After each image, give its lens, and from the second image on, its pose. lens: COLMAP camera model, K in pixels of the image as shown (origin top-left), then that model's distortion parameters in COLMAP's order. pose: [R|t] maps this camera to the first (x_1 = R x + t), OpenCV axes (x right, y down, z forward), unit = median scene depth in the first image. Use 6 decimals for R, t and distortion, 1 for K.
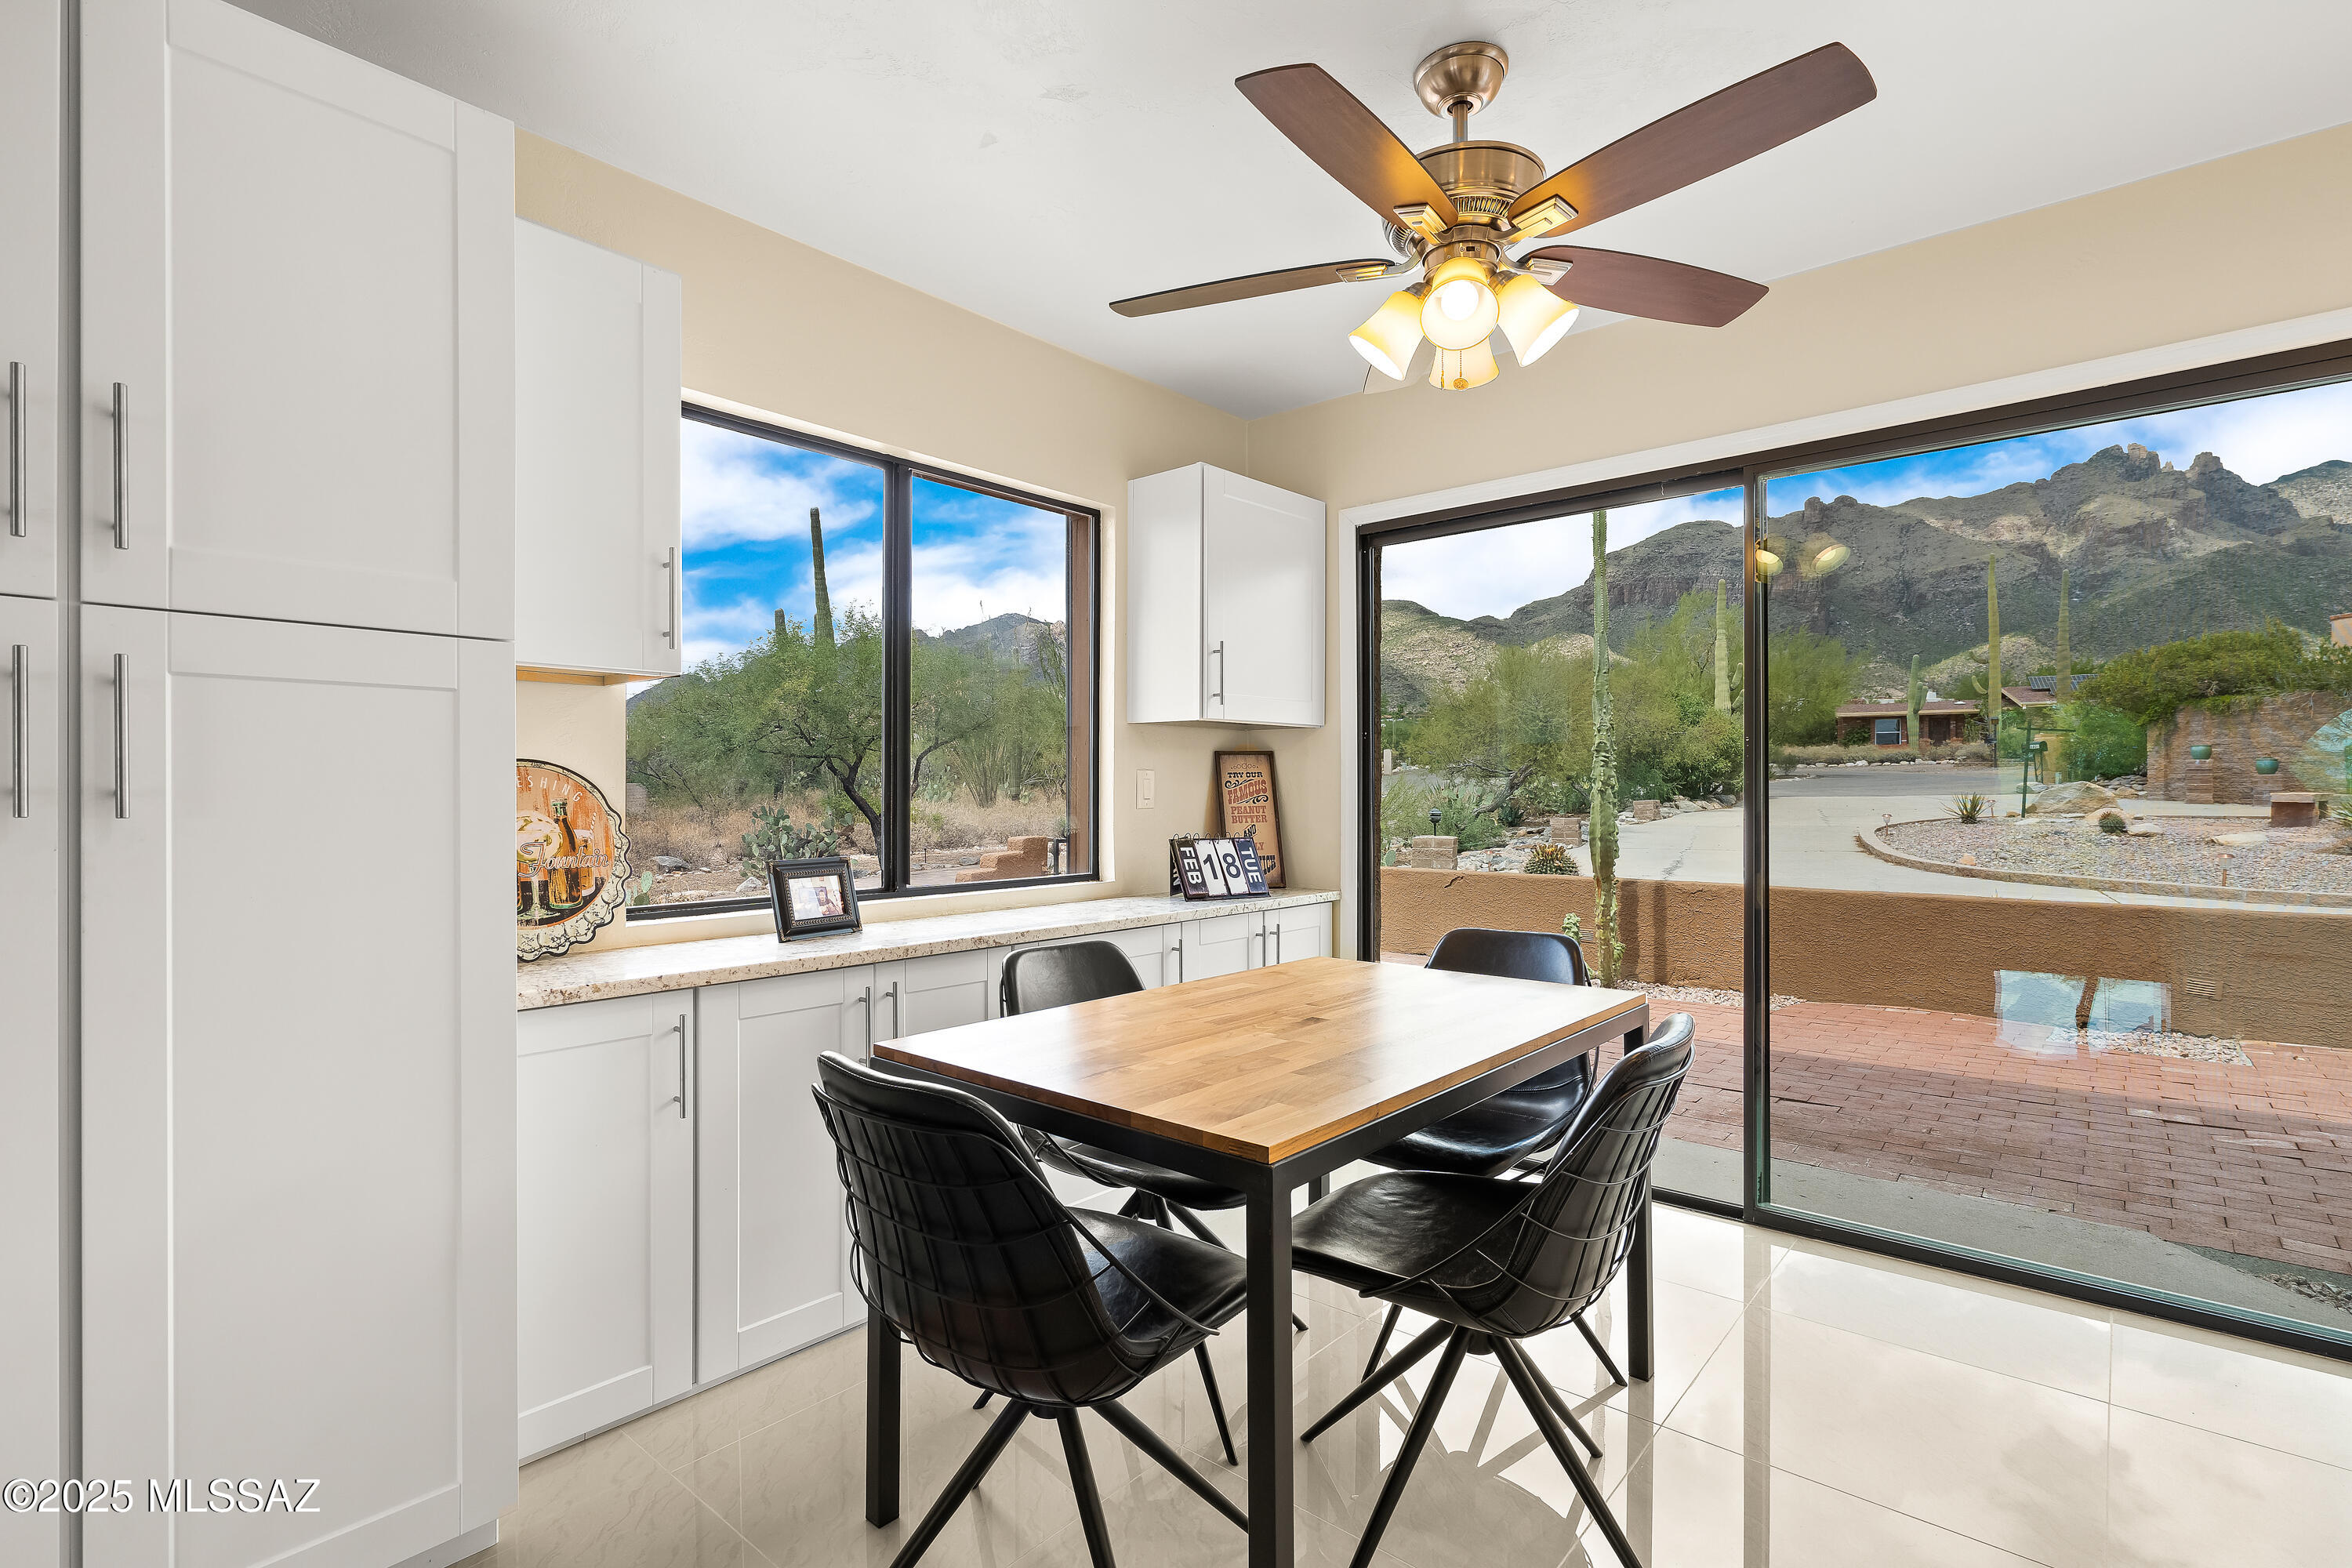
lens RADIAL K [[1079.1, 0, 1175.1], [0, 1079.1, 786.1], [0, 0, 1]] dist [-0.002762, 0.001416]
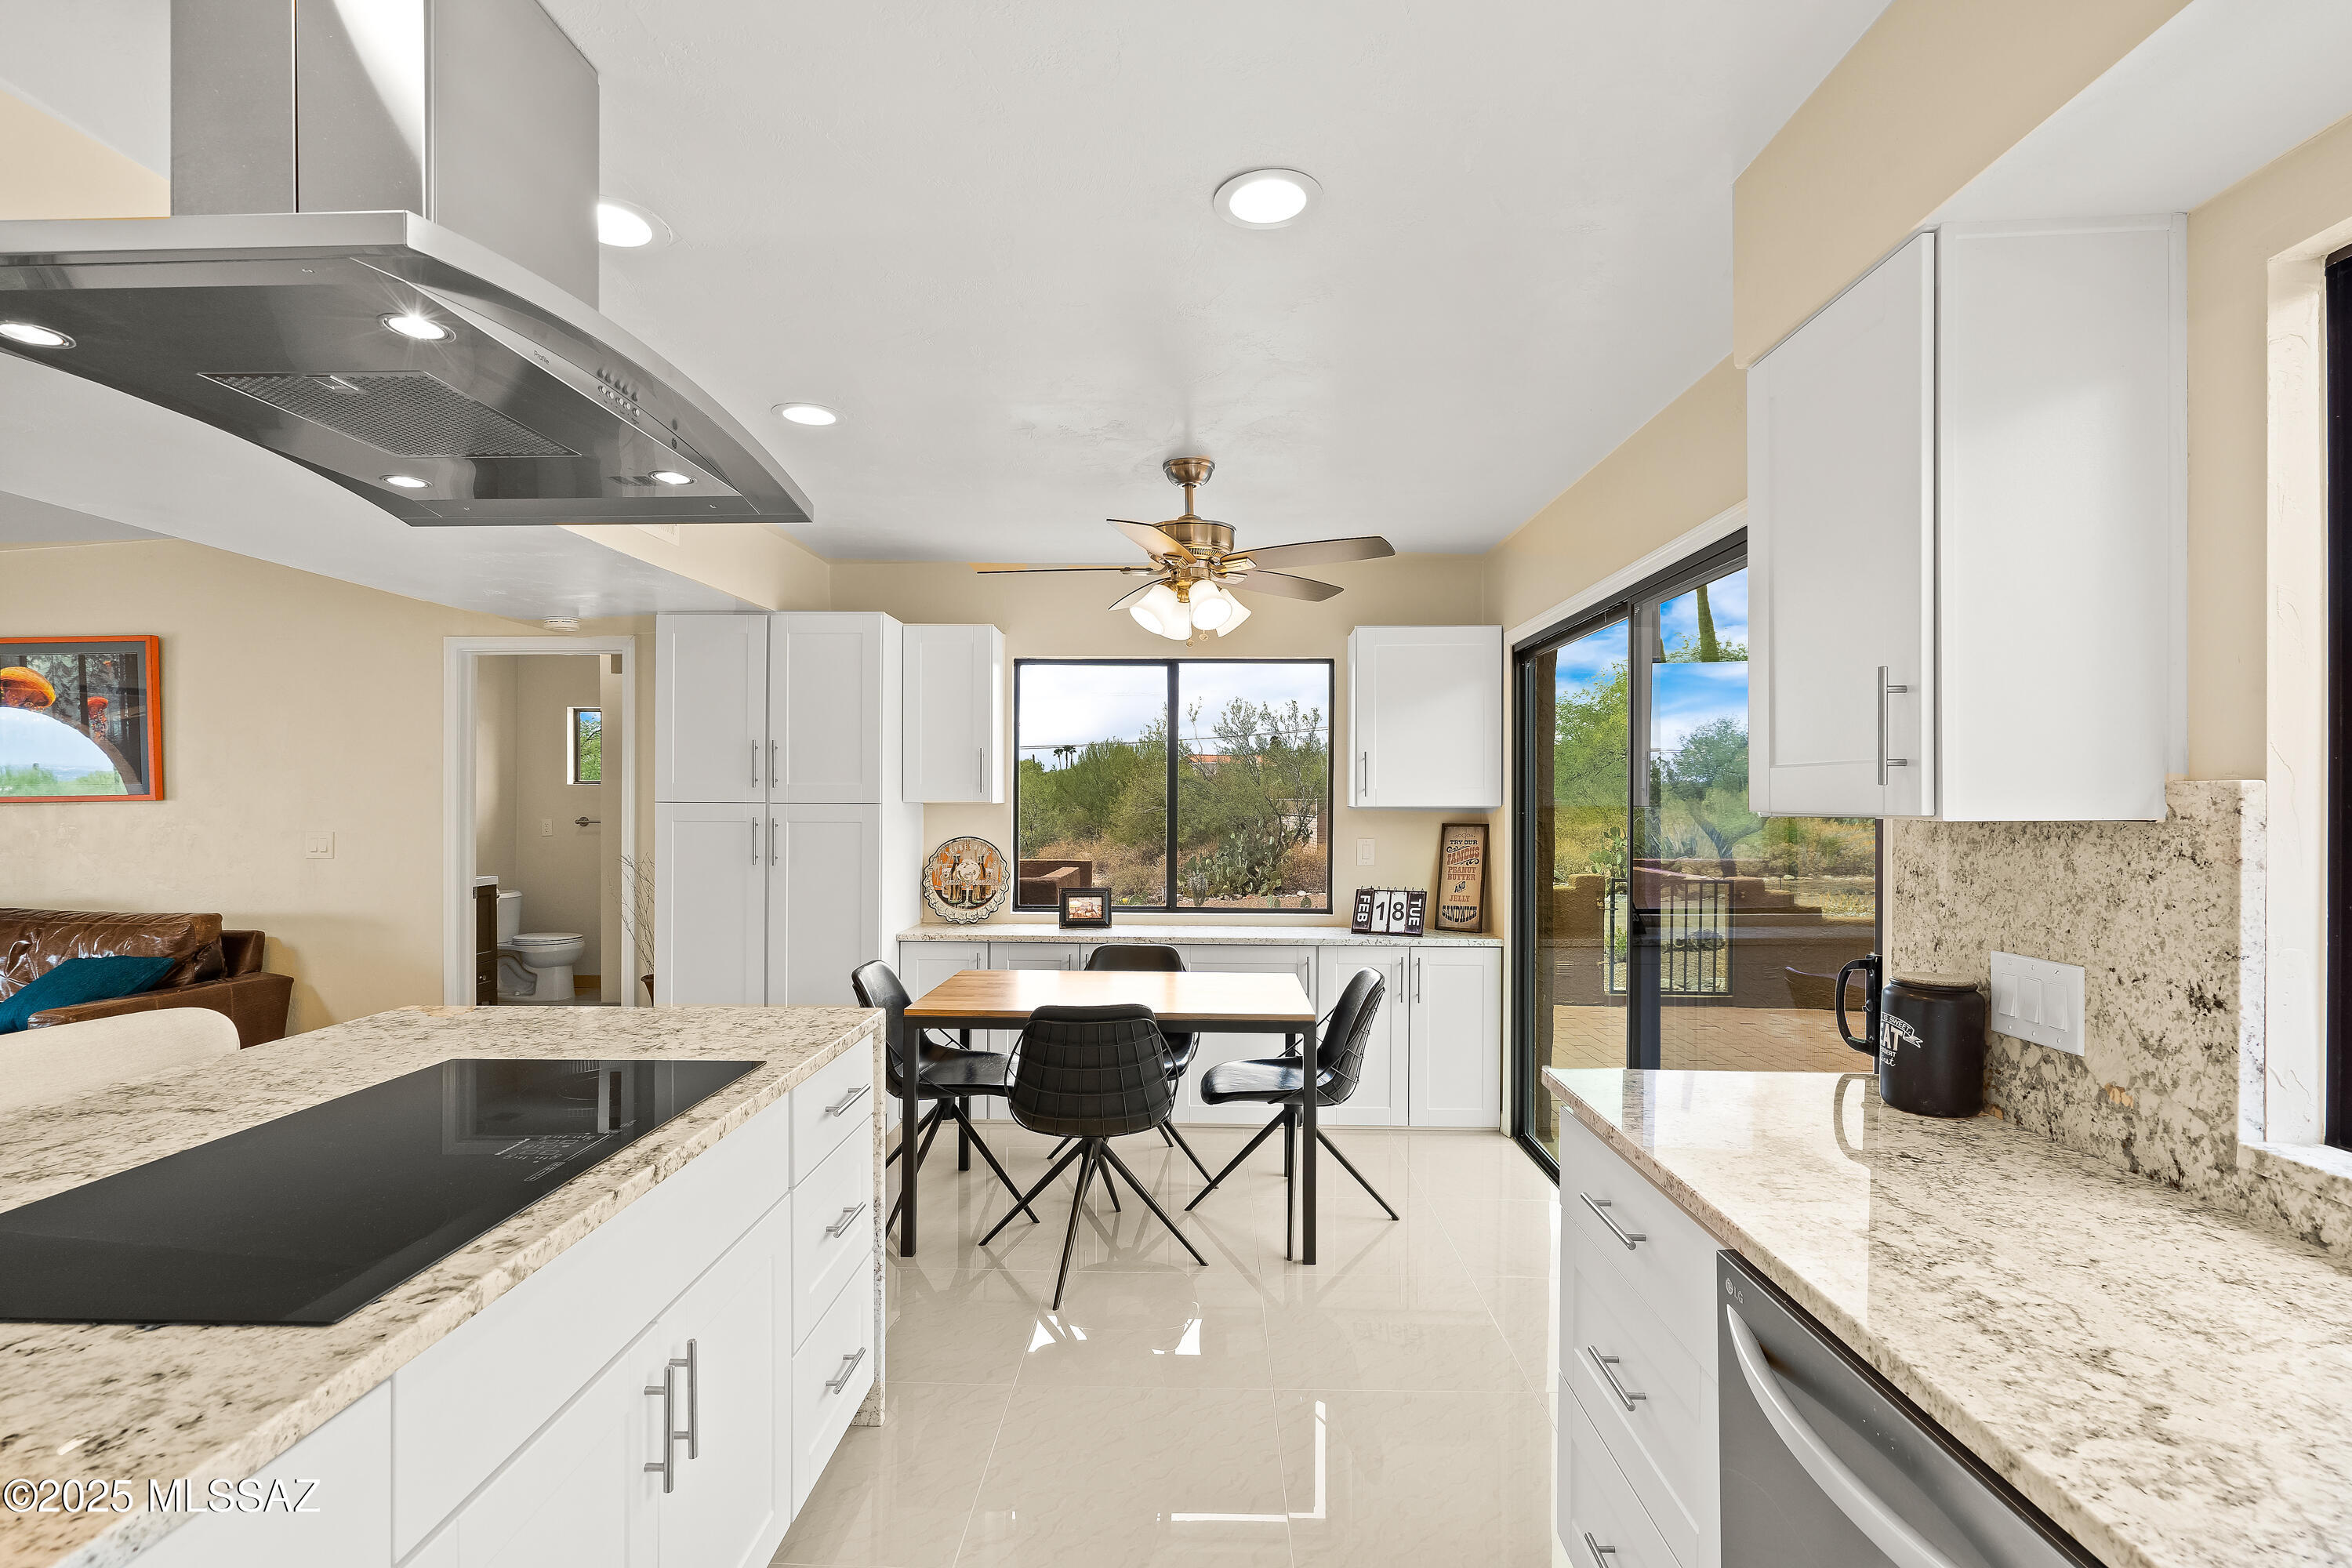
lens RADIAL K [[1079.1, 0, 1186.9], [0, 1079.1, 802.6], [0, 0, 1]] dist [-0.002762, 0.001416]
pose [[0.654776, 0.008195, -0.755778, 0.930228], [-0.002990, 0.999961, 0.008252, -0.076088], [0.755817, -0.003144, 0.654776, -0.097875]]
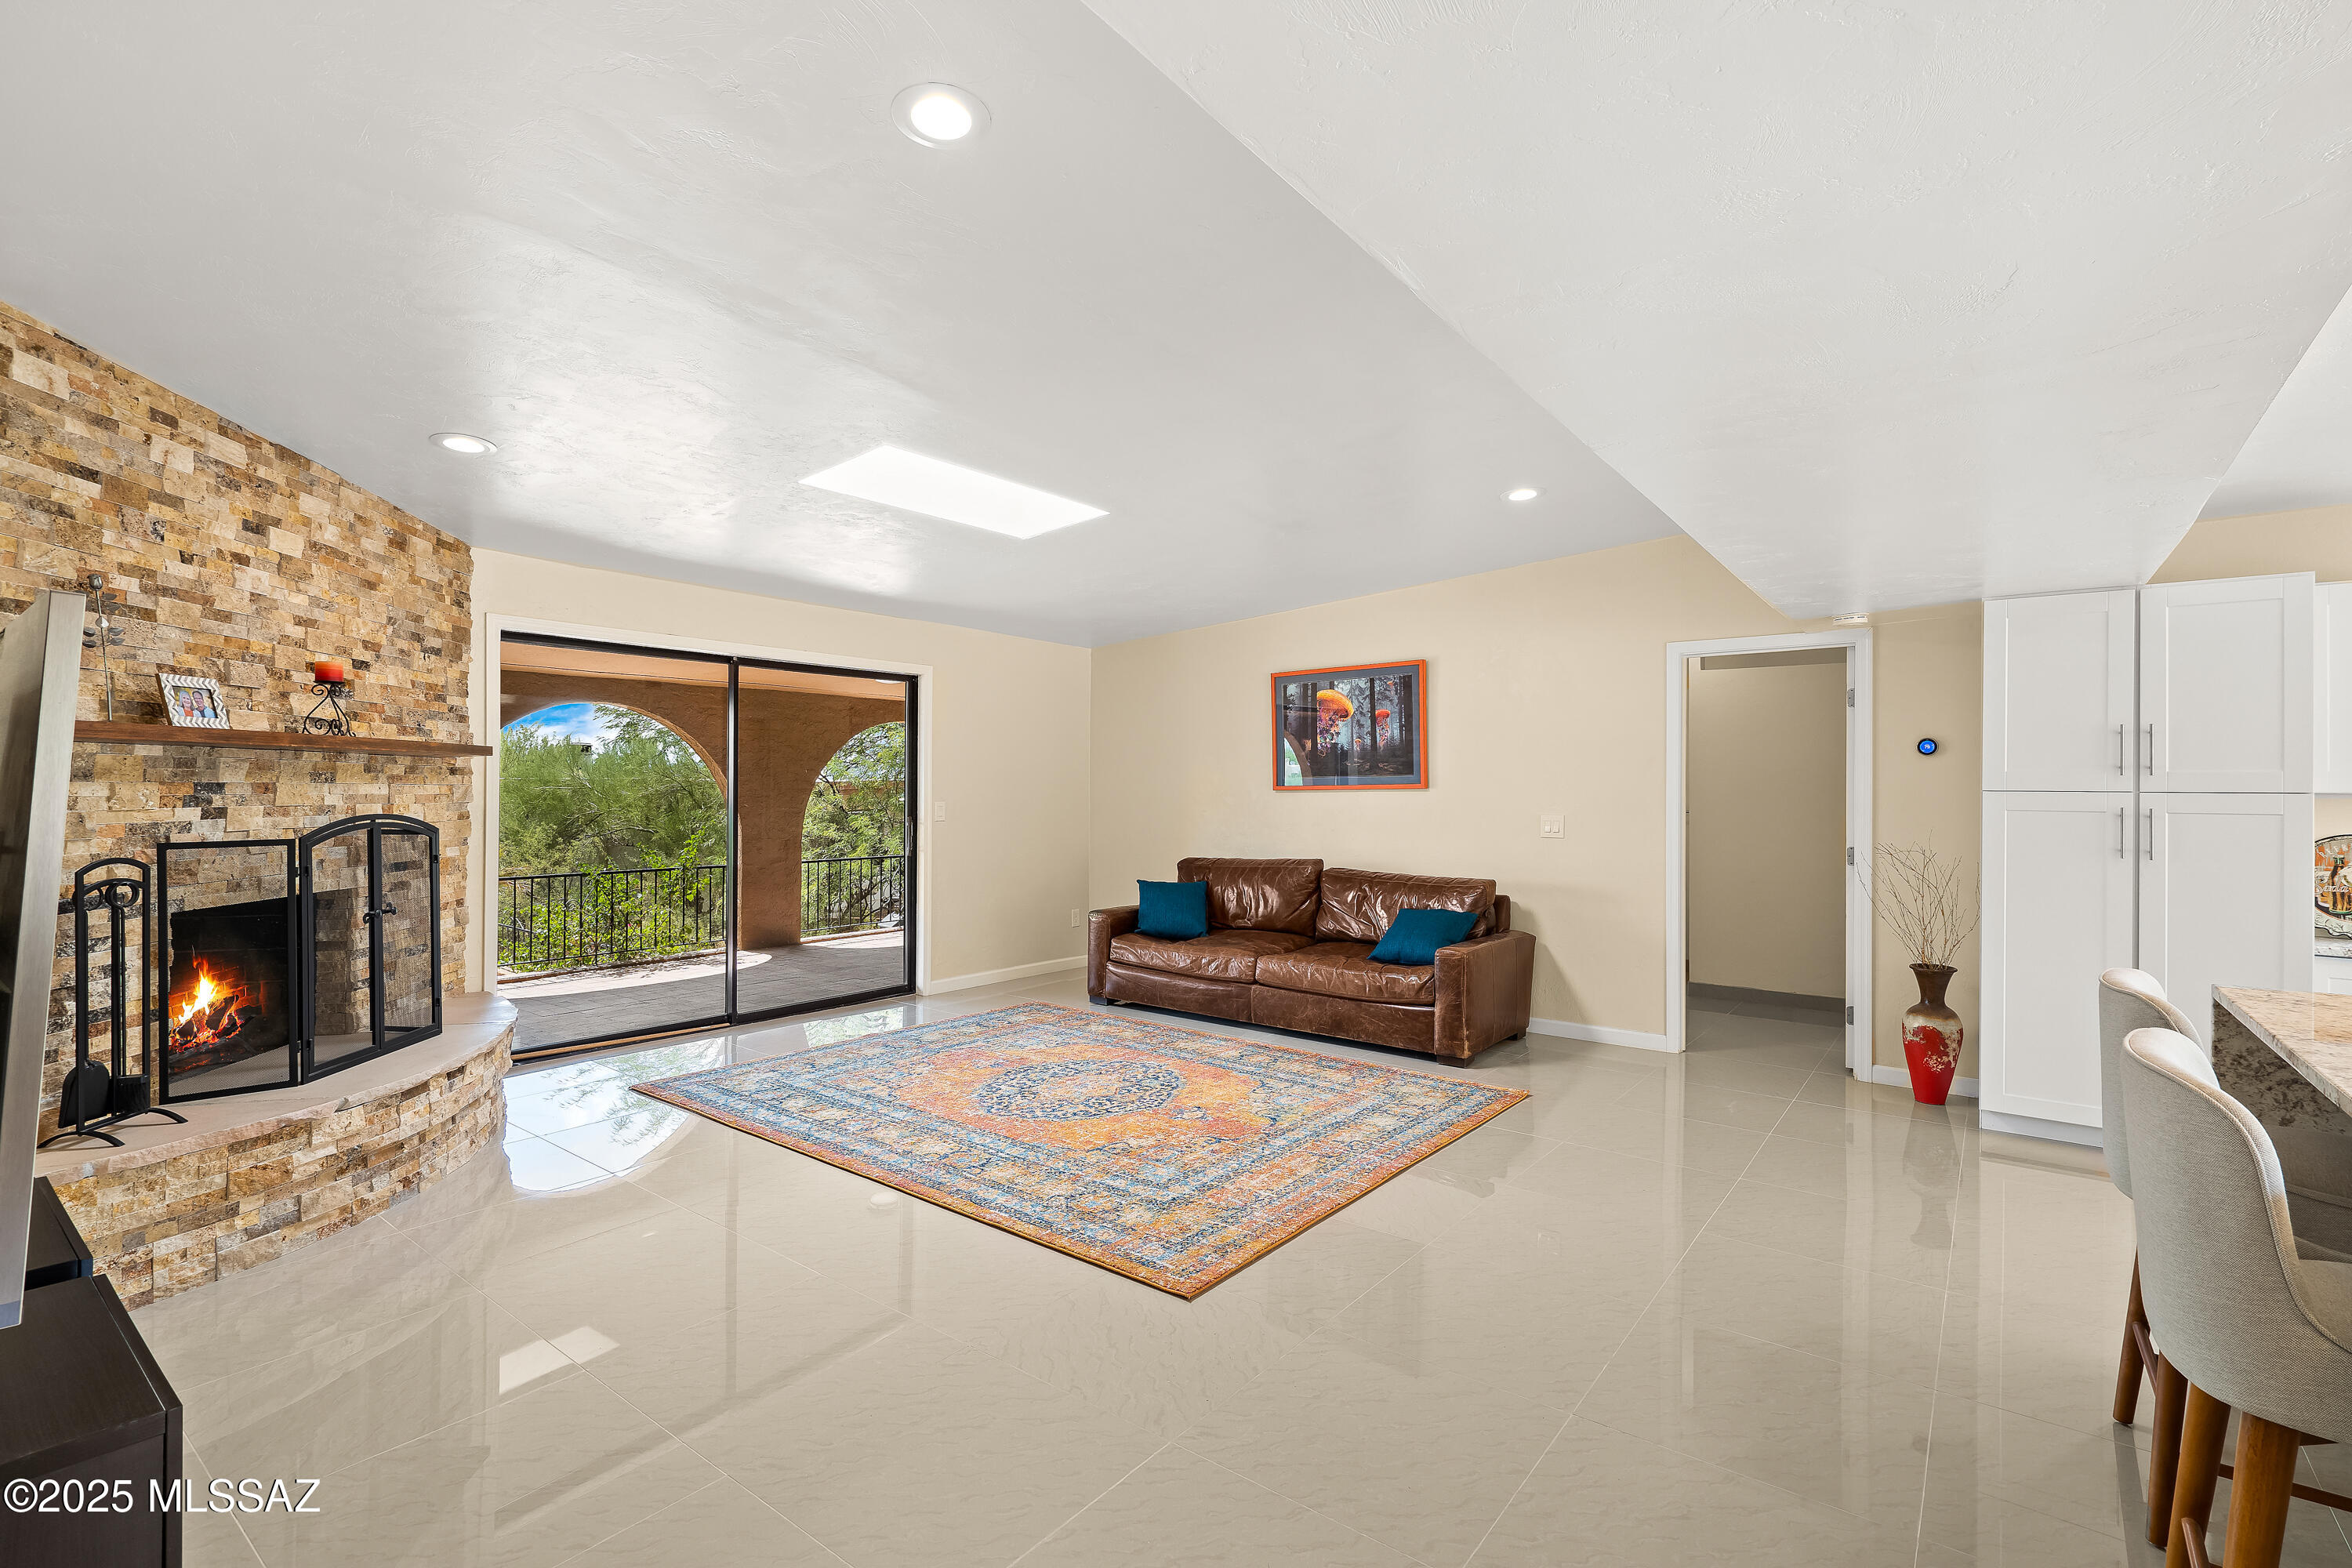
lens RADIAL K [[1079.1, 0, 1189.1], [0, 1079.1, 785.8], [0, 0, 1]] dist [-0.002762, 0.001416]
pose [[0.066499, 0.005463, -0.997772, 0.738284], [0.001008, 0.999984, 0.005542, -0.078313], [0.997786, -0.001375, 0.066492, -0.752825]]
